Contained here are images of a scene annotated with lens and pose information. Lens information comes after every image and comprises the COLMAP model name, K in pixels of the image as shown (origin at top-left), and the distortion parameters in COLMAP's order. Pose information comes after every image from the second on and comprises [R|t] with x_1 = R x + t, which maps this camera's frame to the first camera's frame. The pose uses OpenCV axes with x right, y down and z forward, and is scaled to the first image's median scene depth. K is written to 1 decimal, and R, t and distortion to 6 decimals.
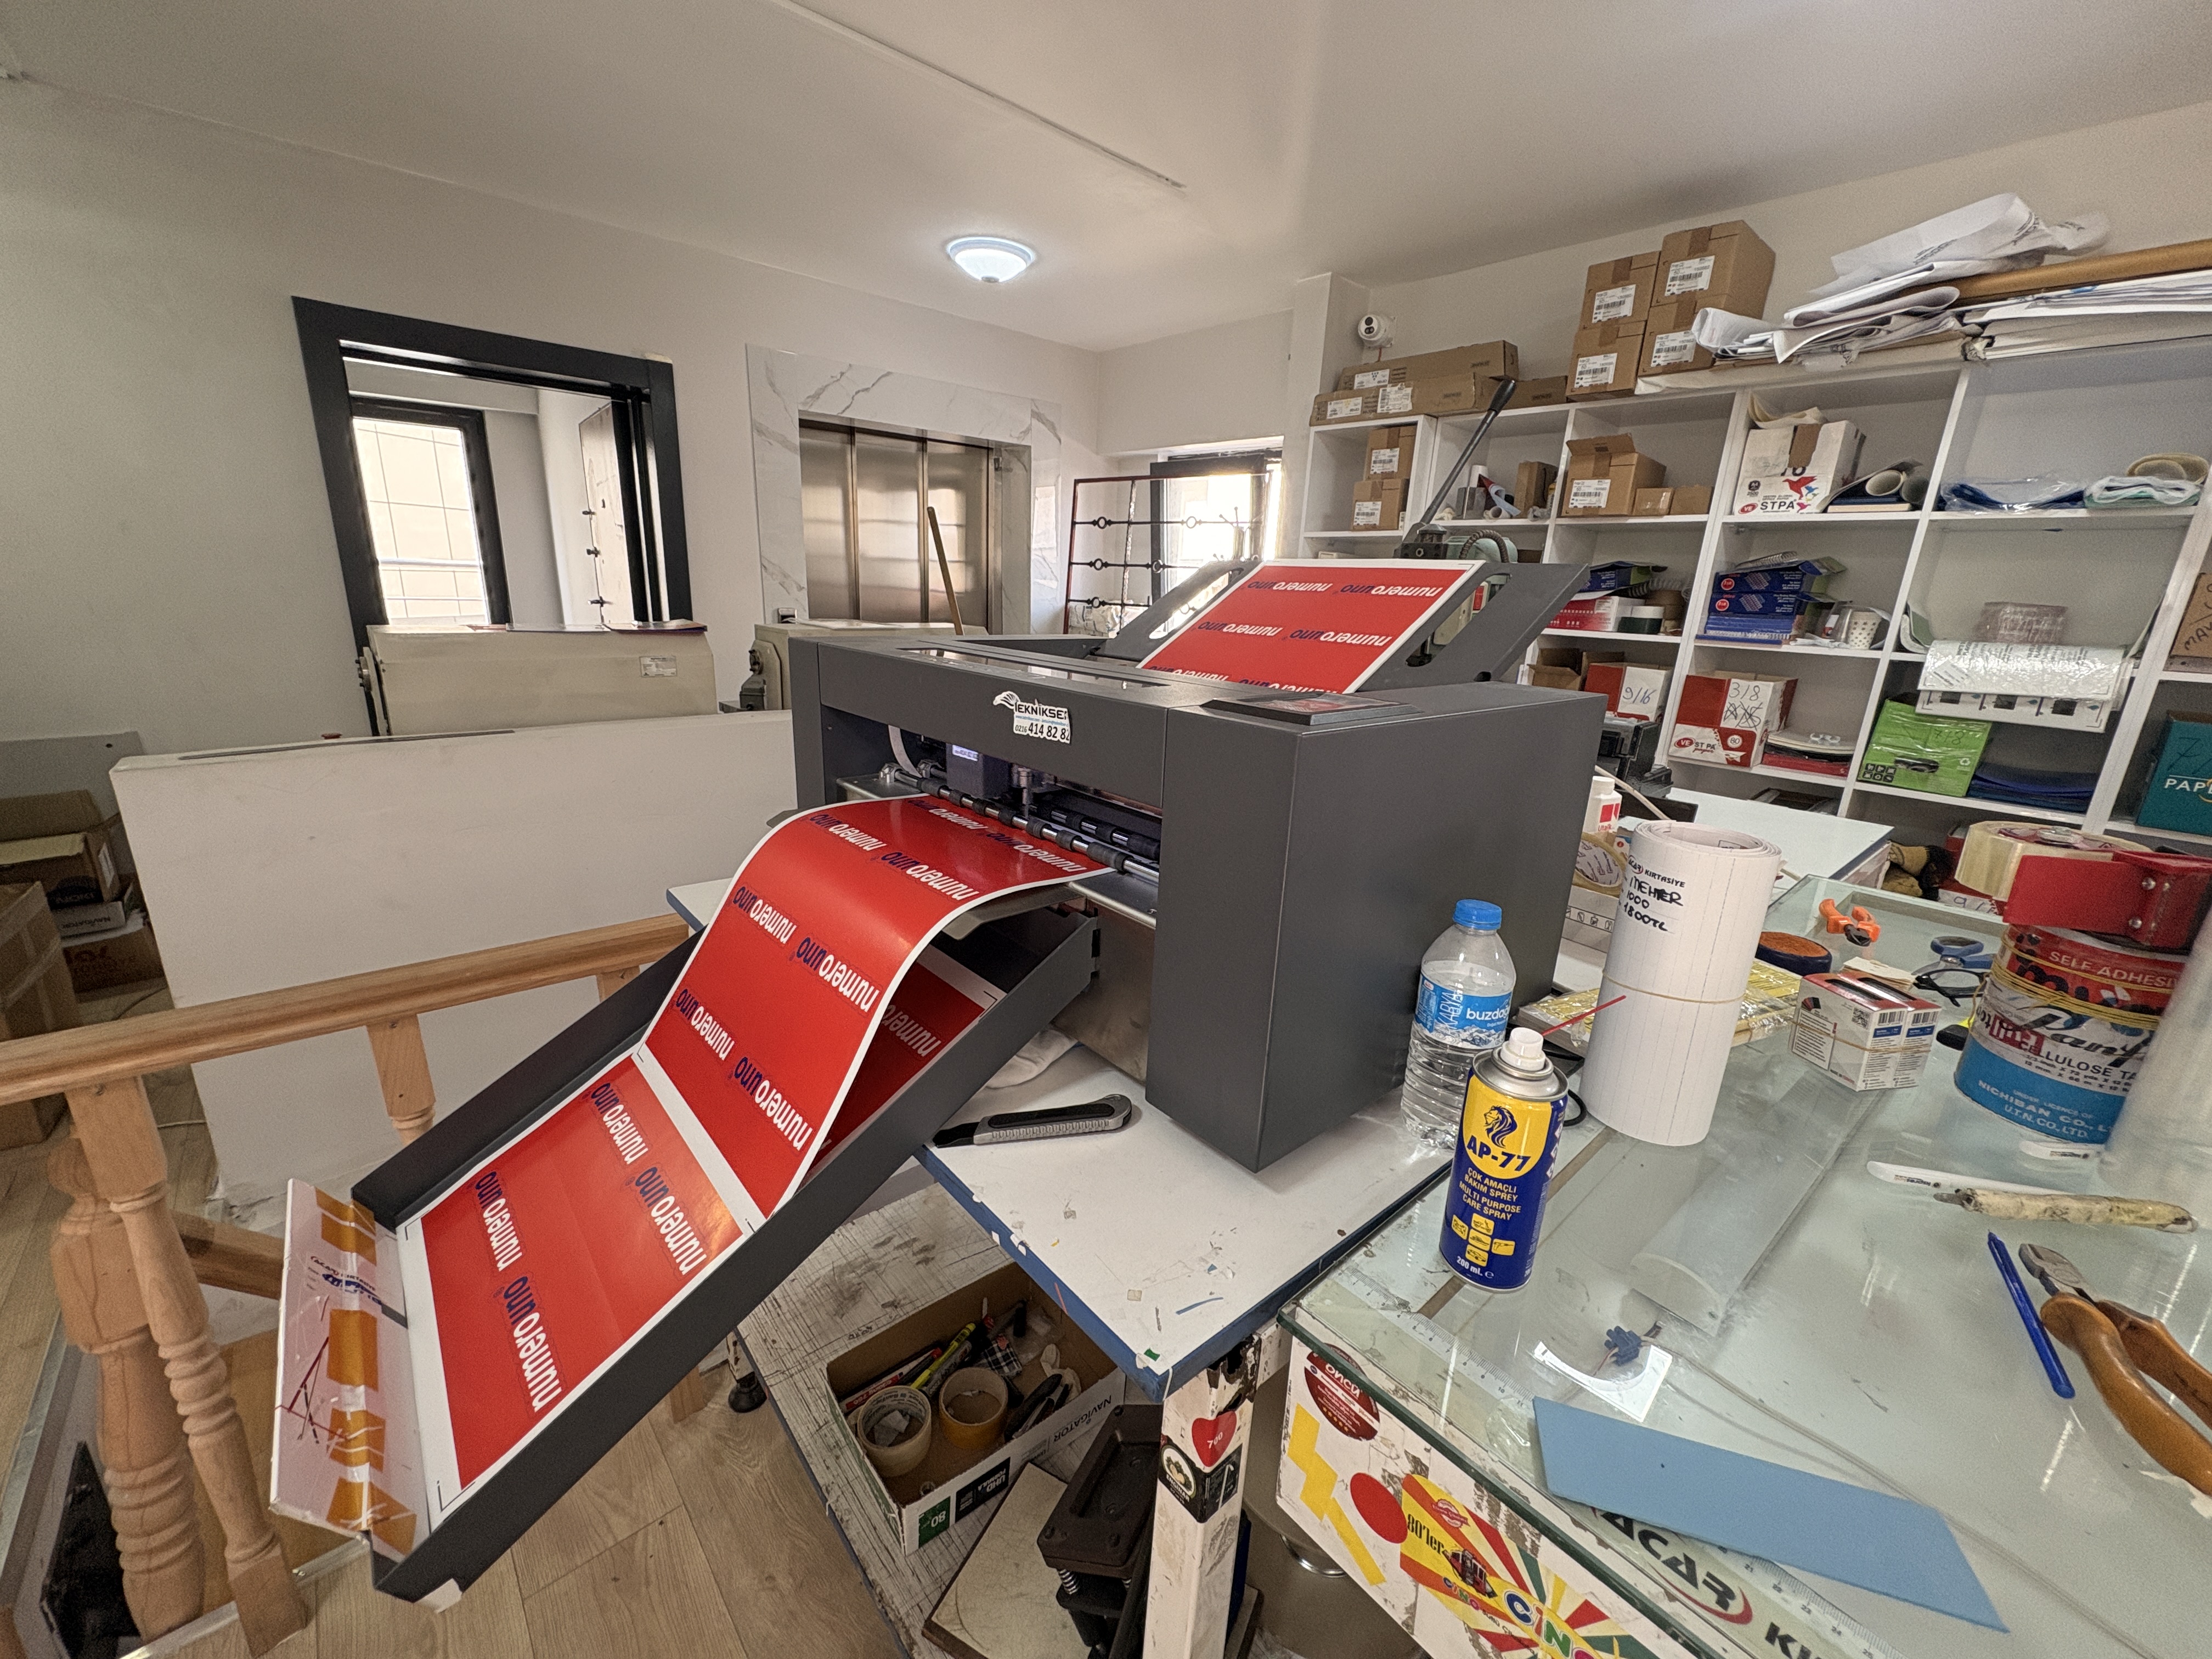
lens RADIAL K [[887.1, 0, 1092.9], [0, 887.1, 822.0], [0, 0, 1]] dist [0.000685, -0.000082]
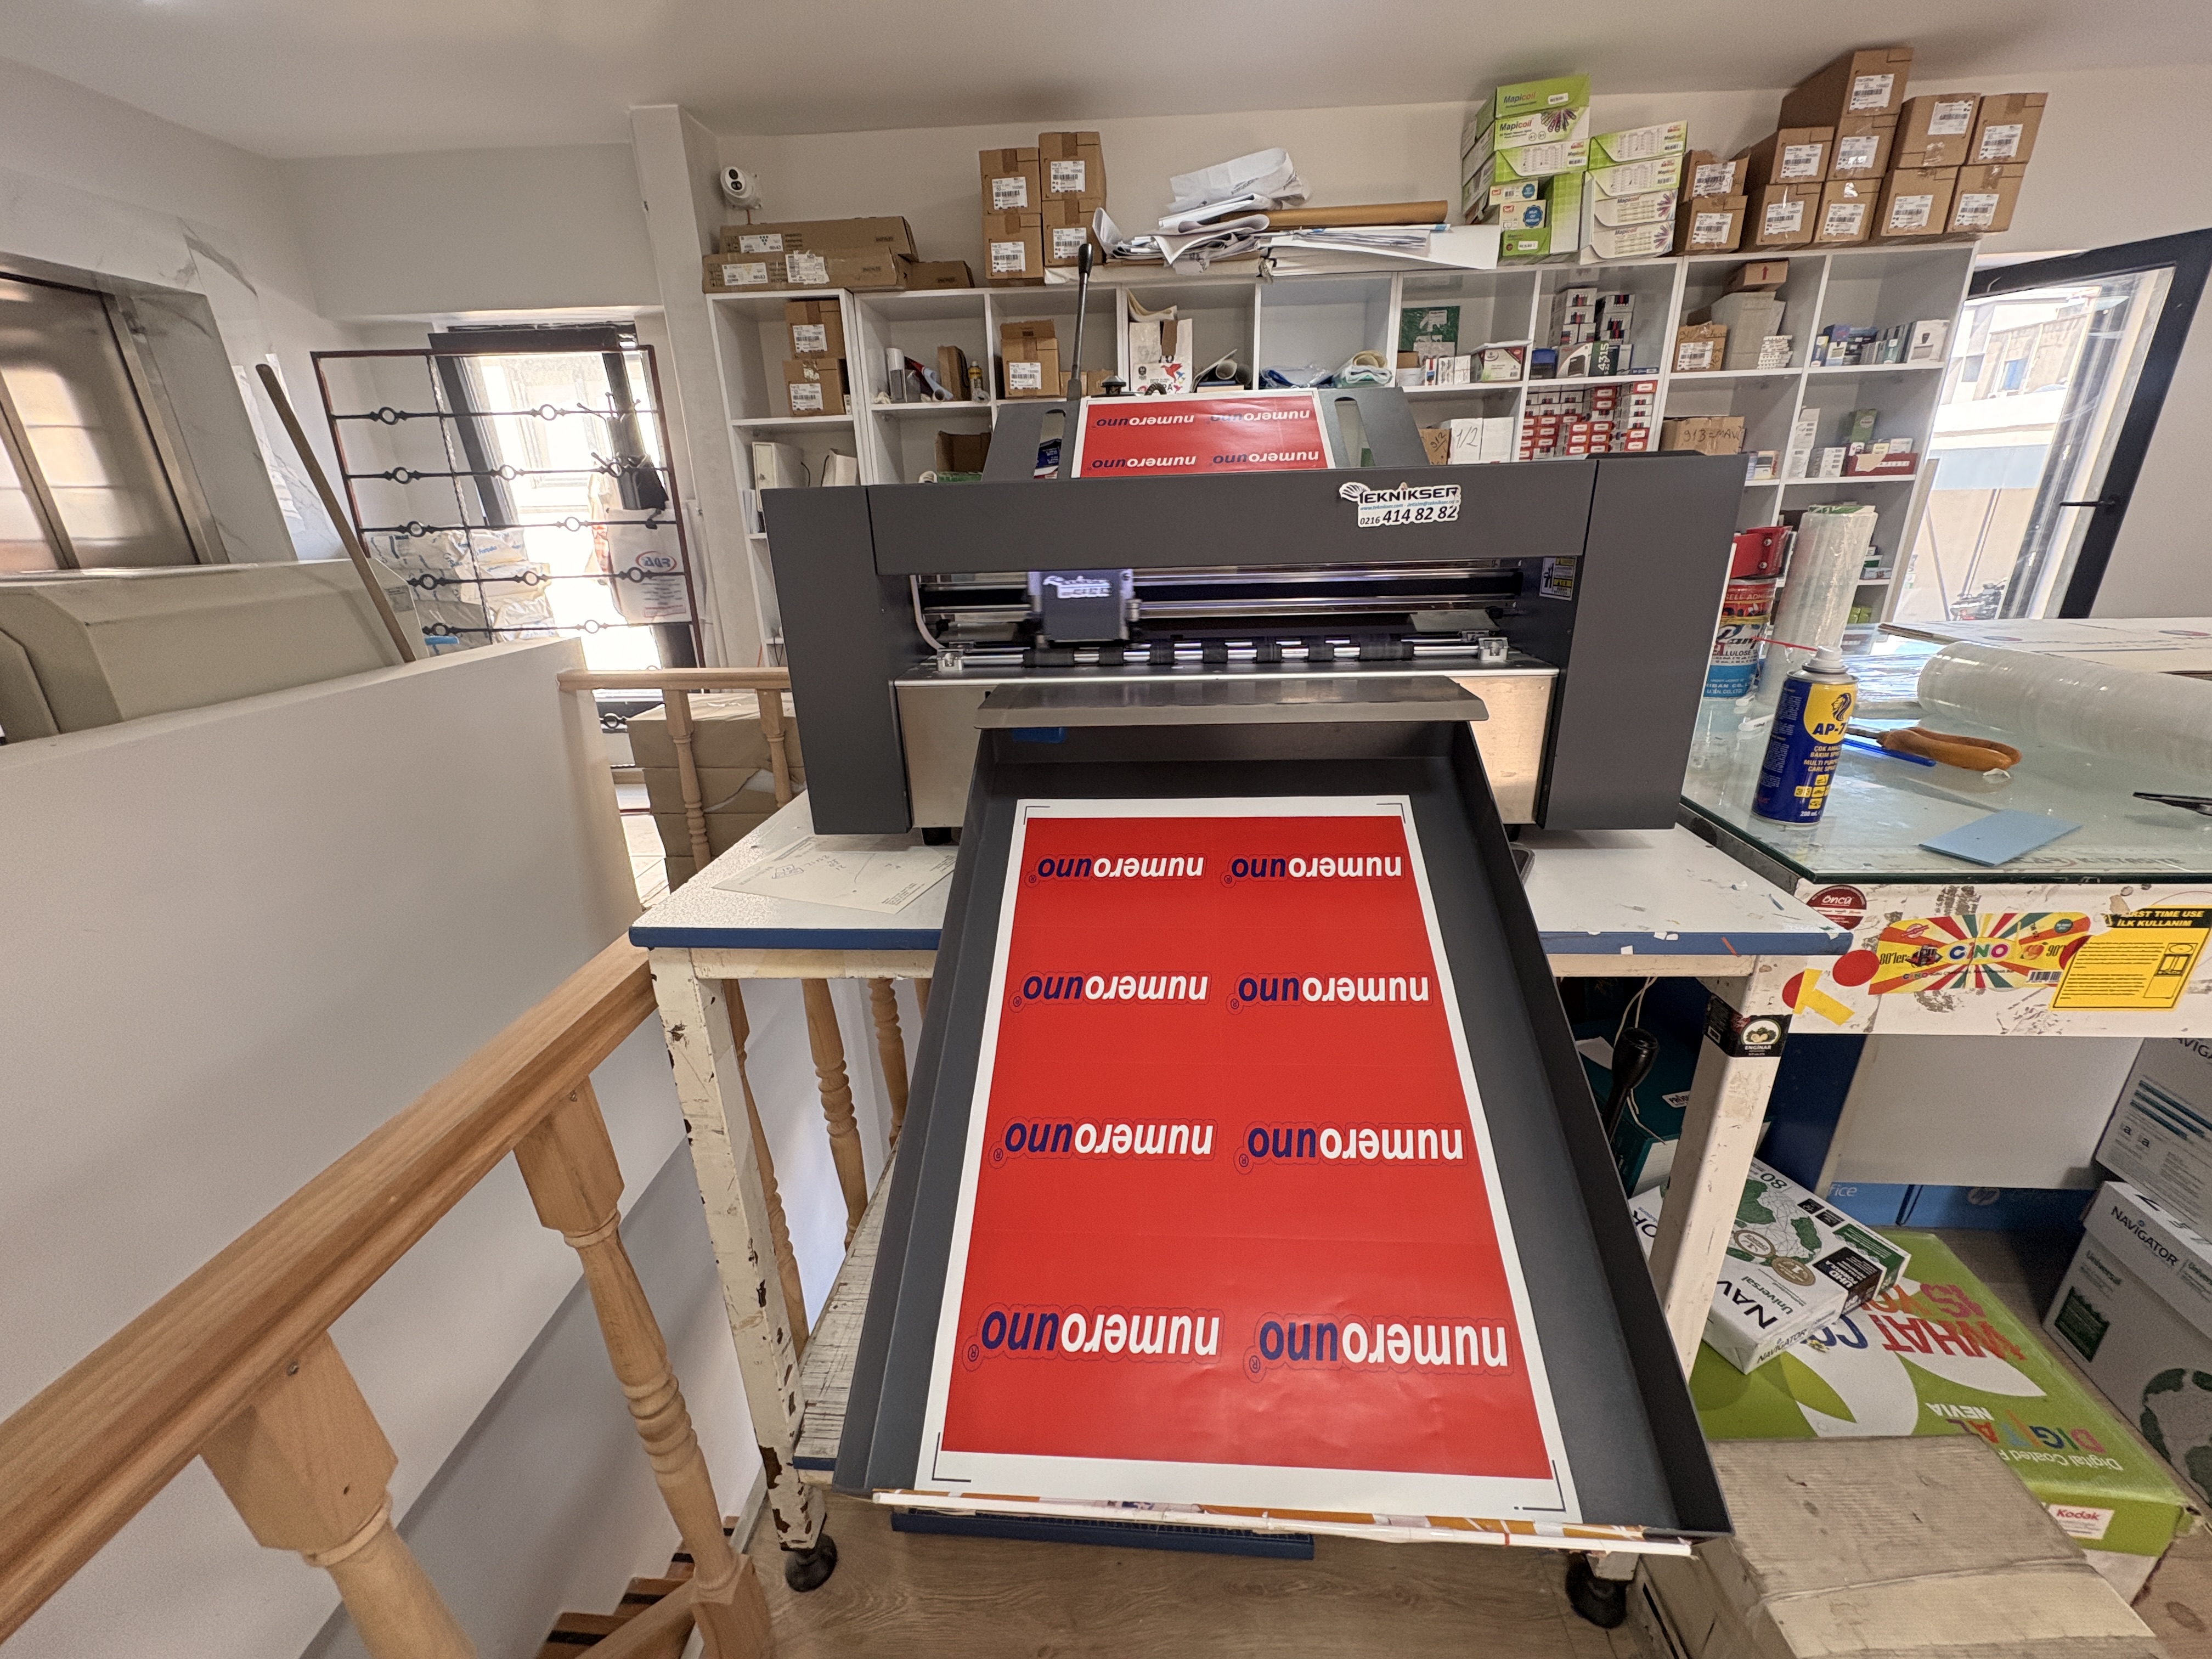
lens RADIAL K [[887.1, 0, 1110.3], [0, 887.1, 829.0], [0, 0, 1]] dist [0.000685, -0.000082]
pose [[0.689711, -0.305483, 0.656490, -0.289312], [0.245892, 0.951583, 0.184463, -0.009874], [-0.681055, 0.034200, 0.731433, 0.145555]]
